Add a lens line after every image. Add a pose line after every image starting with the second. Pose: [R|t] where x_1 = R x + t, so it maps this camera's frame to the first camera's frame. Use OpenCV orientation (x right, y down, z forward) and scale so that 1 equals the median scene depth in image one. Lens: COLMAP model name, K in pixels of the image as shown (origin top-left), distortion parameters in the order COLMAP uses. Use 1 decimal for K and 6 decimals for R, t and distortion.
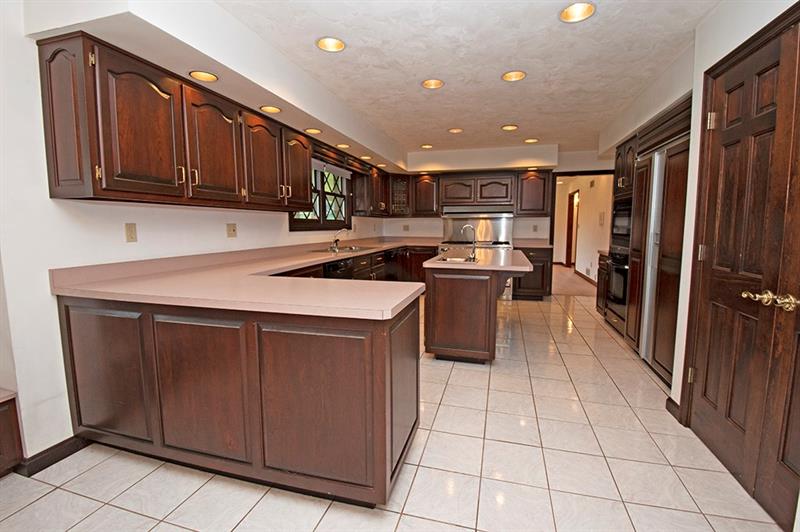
lens RADIAL K [[352.3, 0, 405.3], [0, 352.3, 262.3], [0, 0, 1]] dist [-0.001217, -0.000377]
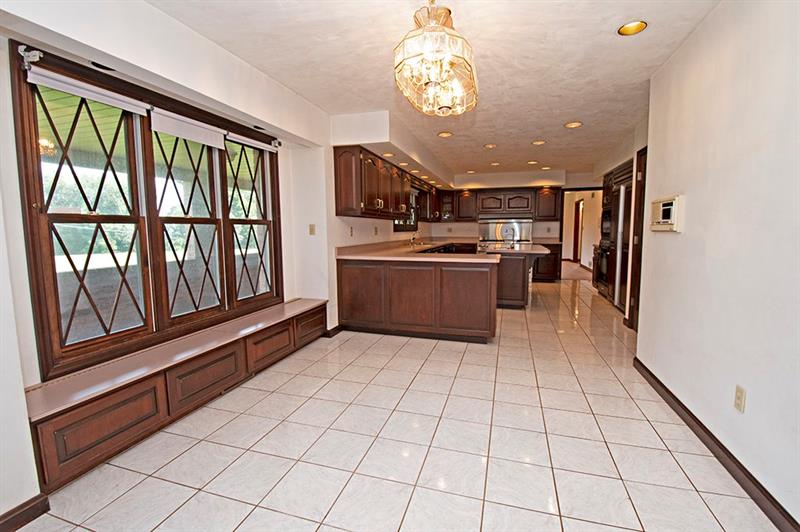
lens RADIAL K [[357.6, 0, 400.0], [0, 357.6, 266.0], [0, 0, 1]] dist [-0.000279, -0.000182]
pose [[0.999566, -0.001689, -0.029401, -0.173358], [0.001656, 0.999998, -0.001142, 0.046003], [0.029403, 0.001092, 0.999567, -0.418212]]
